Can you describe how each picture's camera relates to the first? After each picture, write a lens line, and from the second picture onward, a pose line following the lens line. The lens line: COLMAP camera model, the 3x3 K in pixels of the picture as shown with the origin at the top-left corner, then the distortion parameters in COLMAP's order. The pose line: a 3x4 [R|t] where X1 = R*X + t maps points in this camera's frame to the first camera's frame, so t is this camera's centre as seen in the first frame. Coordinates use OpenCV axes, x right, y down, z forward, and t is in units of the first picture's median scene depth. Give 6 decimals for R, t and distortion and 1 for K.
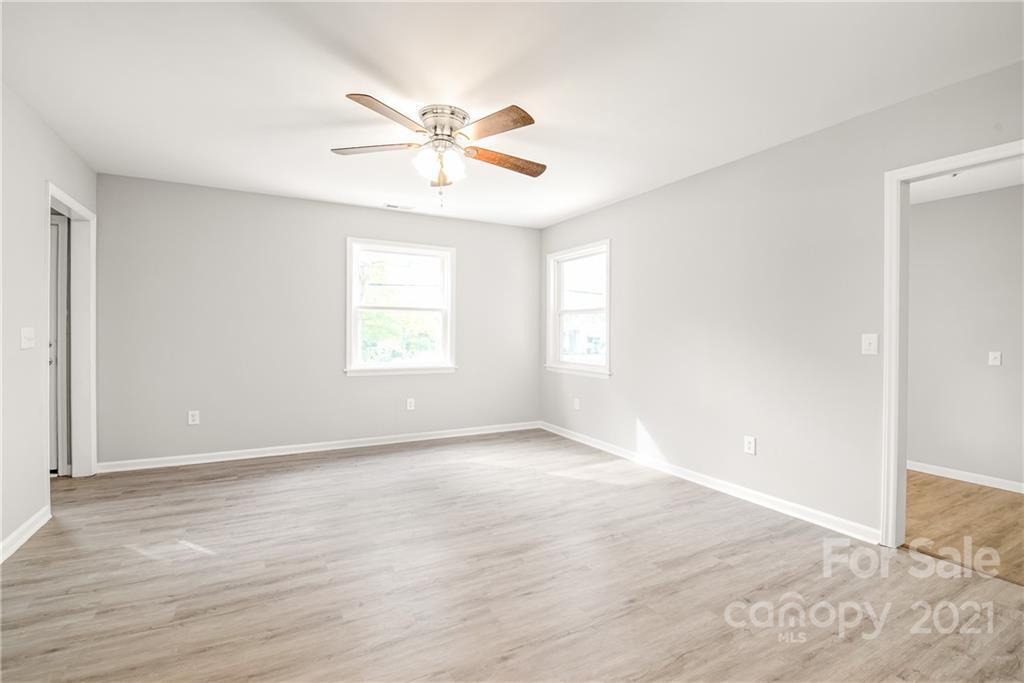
lens RADIAL K [[453.5, 0, 522.7], [0, 453.5, 333.7], [0, 0, 1]] dist [-0.011191, -0.001049]
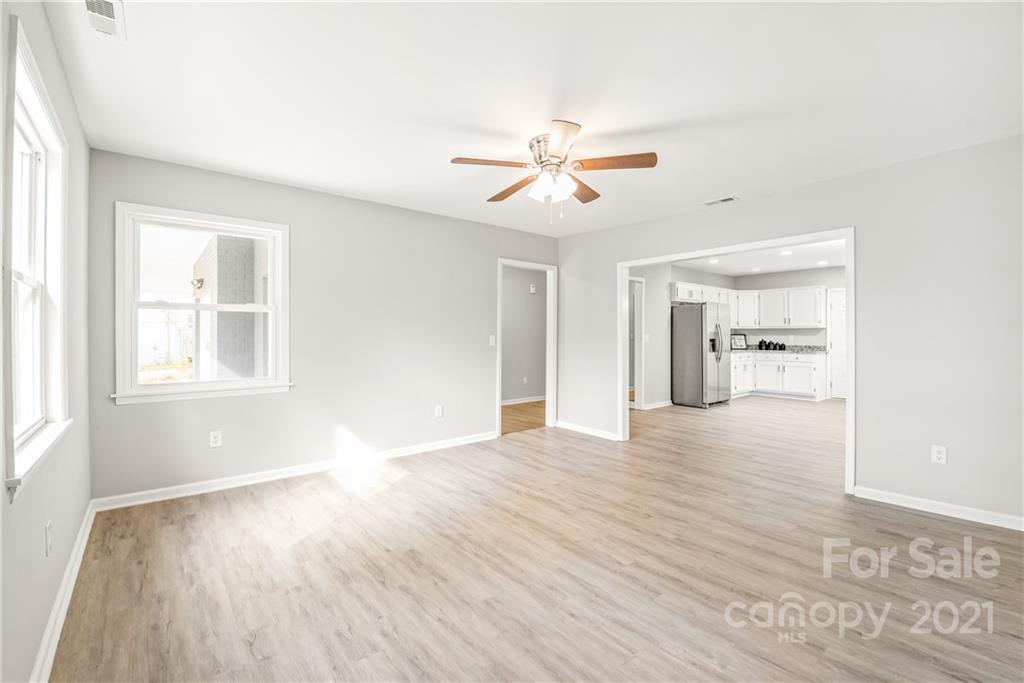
lens RADIAL K [[453.5, 0, 513.6], [0, 453.5, 335.6], [0, 0, 1]] dist [-0.011191, -0.001049]
pose [[-0.179041, -0.012624, 0.983761, -0.715298], [0.002267, 0.999910, 0.013243, -0.014234], [-0.983839, 0.004601, -0.178996, 0.735123]]
